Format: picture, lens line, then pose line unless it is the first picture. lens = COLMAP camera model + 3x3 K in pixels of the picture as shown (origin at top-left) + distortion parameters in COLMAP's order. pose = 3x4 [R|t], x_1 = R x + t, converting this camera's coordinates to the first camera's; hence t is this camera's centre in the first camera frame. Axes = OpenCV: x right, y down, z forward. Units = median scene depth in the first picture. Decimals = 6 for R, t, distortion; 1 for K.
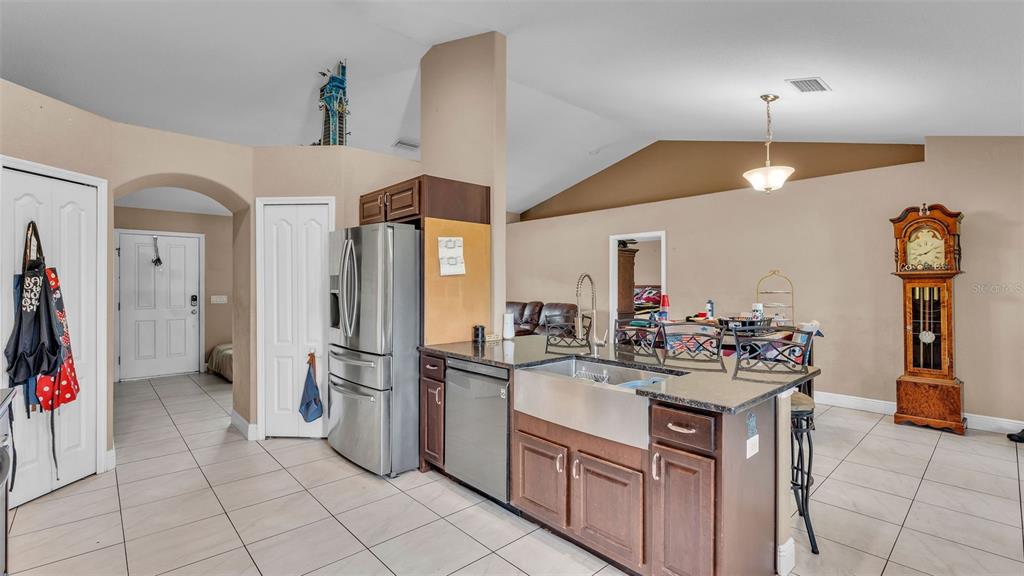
lens RADIAL K [[449.8, 0, 510.5], [0, 449.8, 281.2], [0, 0, 1]] dist [0.000931, 0.000304]
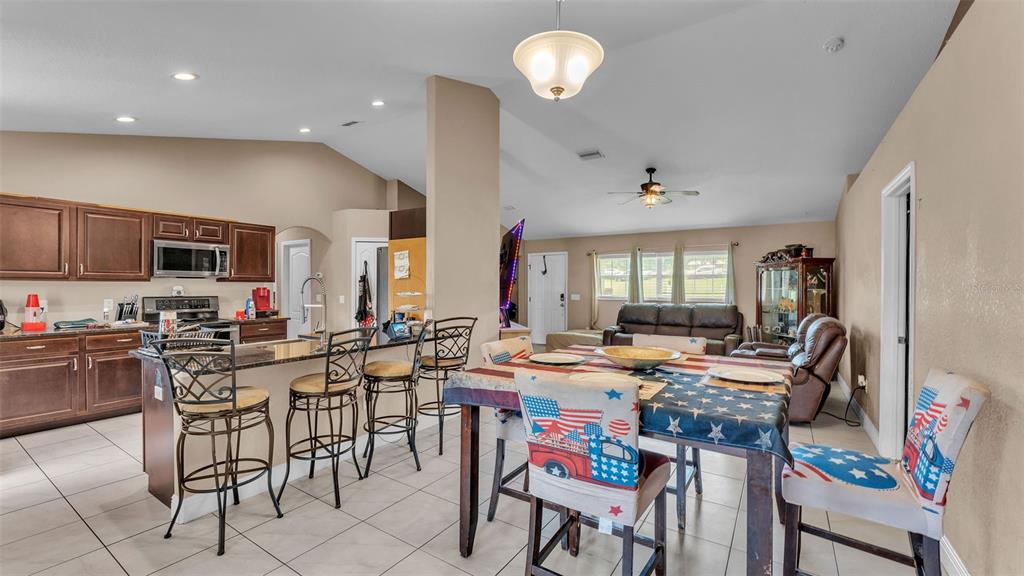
lens RADIAL K [[414.6, 0, 512.2], [0, 414.6, 289.9], [0, 0, 1]] dist [-0.003395, 0.000189]
pose [[0.245457, 0.011200, -0.969343, 1.134951], [0.000426, 0.999932, 0.011661, 0.006264], [0.969407, -0.003275, 0.245436, 0.960742]]
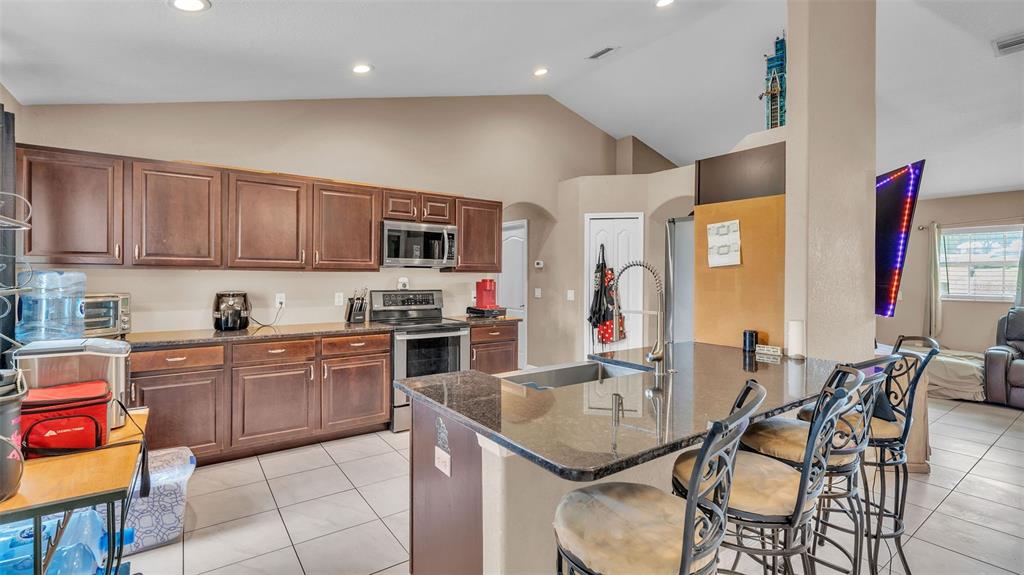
lens RADIAL K [[449.8, 0, 506.4], [0, 449.8, 279.7], [0, 0, 1]] dist [0.000931, 0.000304]
pose [[-0.118727, 0.007476, -0.992899, 0.726837], [-0.000944, 0.999970, 0.007642, 0.005525], [0.992927, 0.001844, -0.118716, 0.652899]]
